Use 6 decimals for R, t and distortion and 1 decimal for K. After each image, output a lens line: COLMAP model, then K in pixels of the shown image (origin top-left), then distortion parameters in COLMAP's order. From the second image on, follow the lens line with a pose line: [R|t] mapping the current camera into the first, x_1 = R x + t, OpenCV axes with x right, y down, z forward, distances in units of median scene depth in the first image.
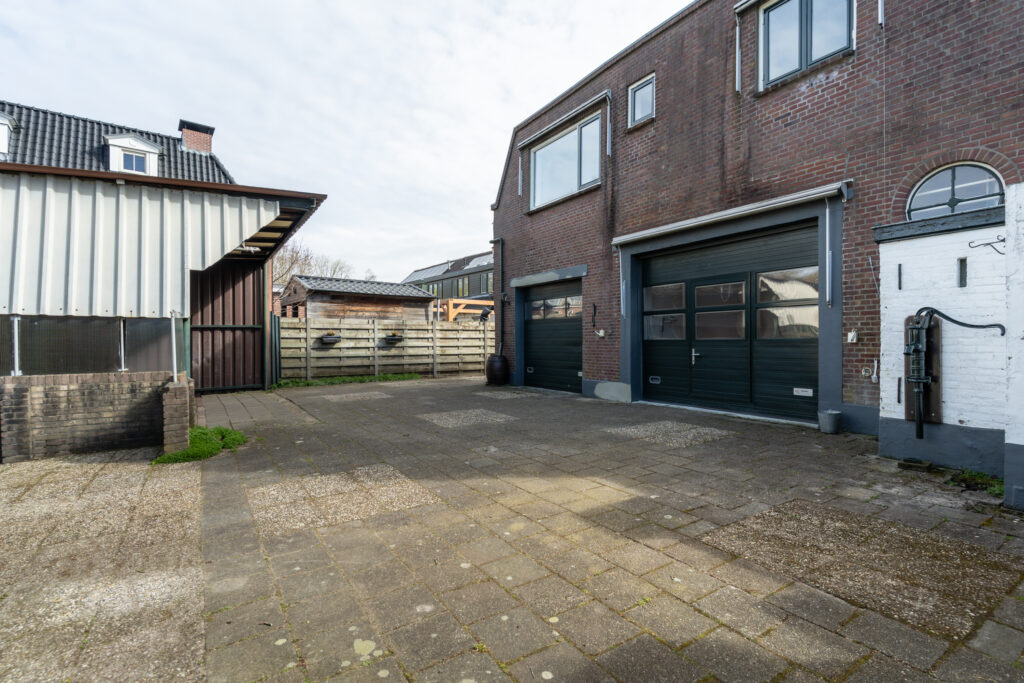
lens RADIAL K [[480.7, 0, 518.8], [0, 480.7, 341.8], [0, 0, 1]] dist [0.001450, -0.000254]
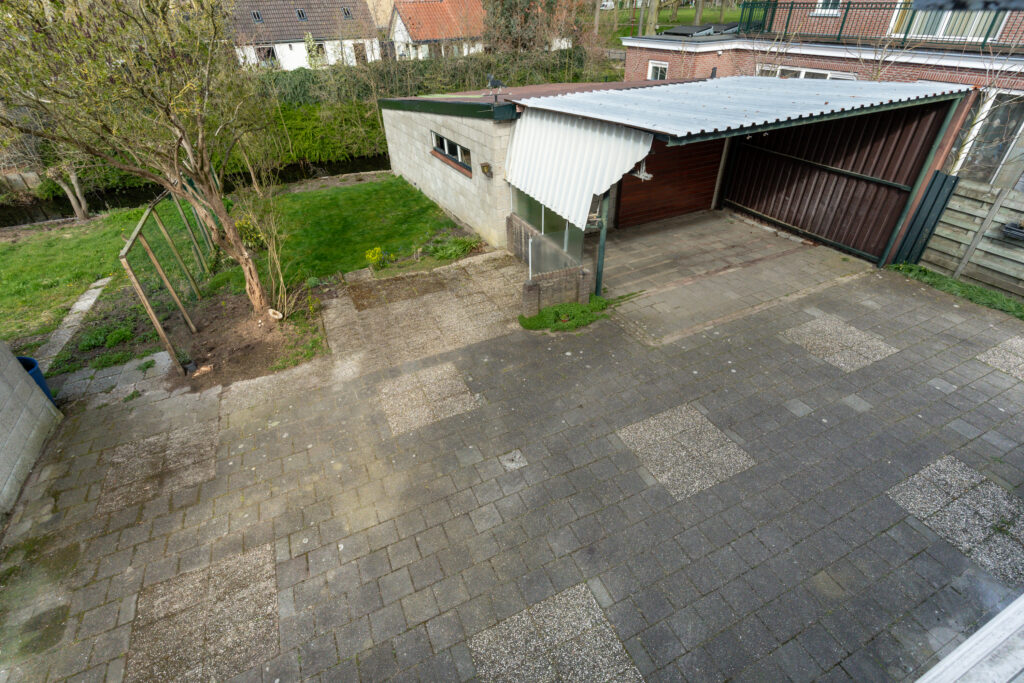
lens RADIAL K [[480.7, 0, 518.3], [0, 480.7, 335.8], [0, 0, 1]] dist [0.001450, -0.000254]
pose [[-0.134010, 0.572670, -0.808758, 0.986060], [0.016227, 0.817278, 0.576015, -0.970808], [0.990847, 0.064068, -0.118816, 1.629417]]
